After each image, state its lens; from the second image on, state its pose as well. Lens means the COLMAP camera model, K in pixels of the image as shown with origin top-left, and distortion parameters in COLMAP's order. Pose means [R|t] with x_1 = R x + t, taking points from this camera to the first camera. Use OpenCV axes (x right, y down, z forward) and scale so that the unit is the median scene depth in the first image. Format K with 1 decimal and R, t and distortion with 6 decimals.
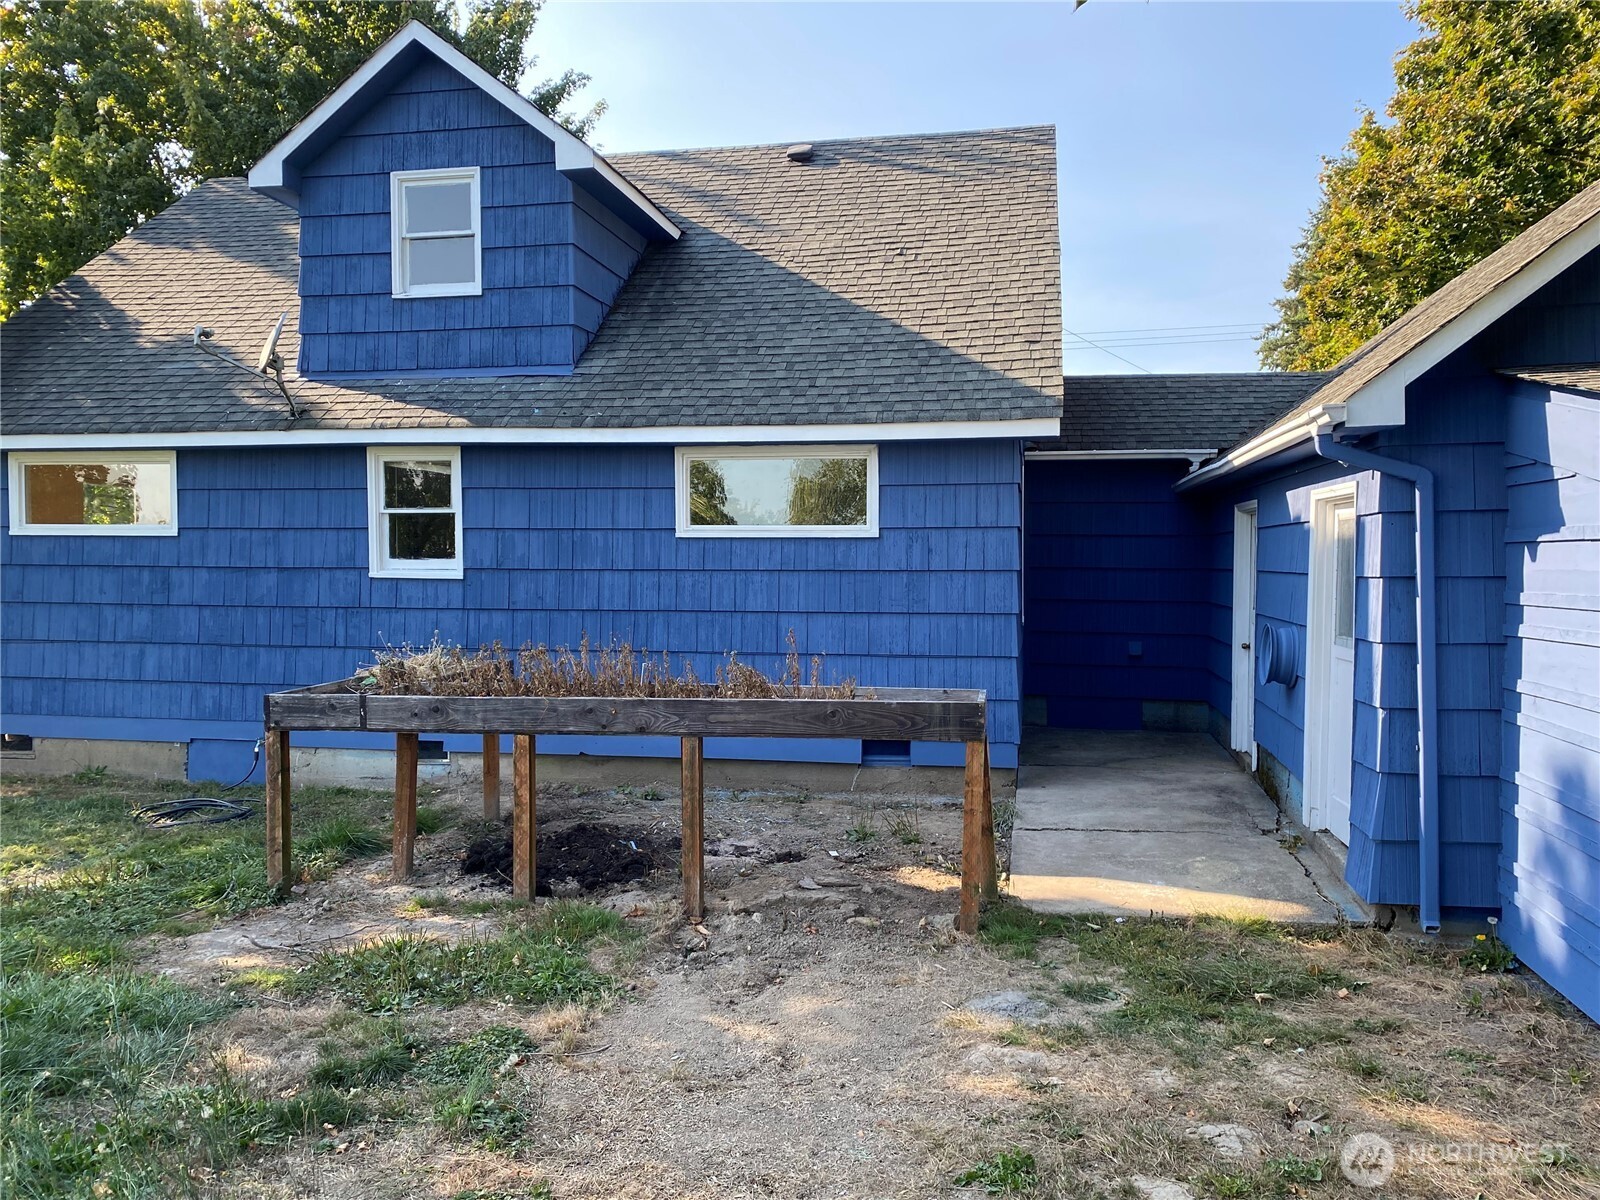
lens RADIAL K [[1240.2, 0, 800.0], [0, 1240.2, 600.0], [0, 0, 1]] dist [0.037572, -0.000559]
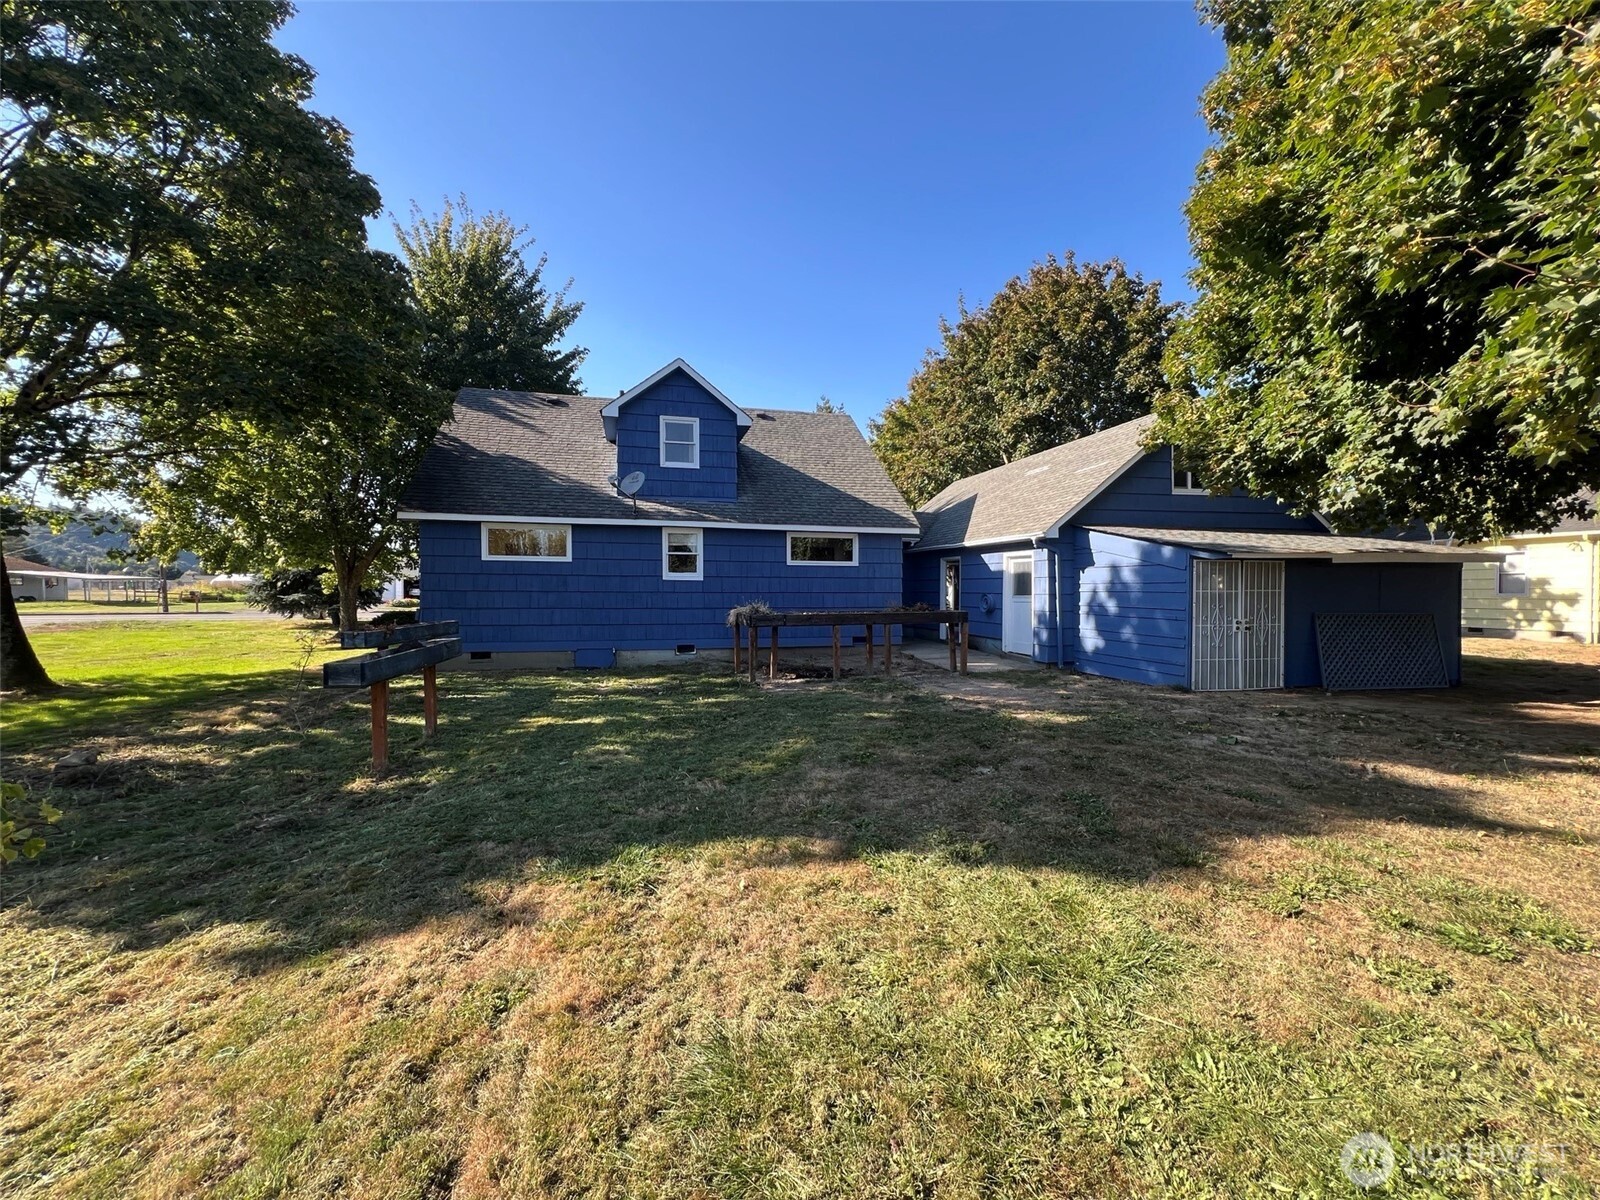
lens RADIAL K [[652.7, 0, 800.0], [0, 652.7, 600.0], [0, 0, 1]] dist [0.033690, -0.026223]
pose [[0.898388, -0.007855, 0.439132, -0.703057], [0.012475, 0.999893, -0.007636, 0.037353], [-0.439025, 0.012338, 0.898390, -0.298589]]
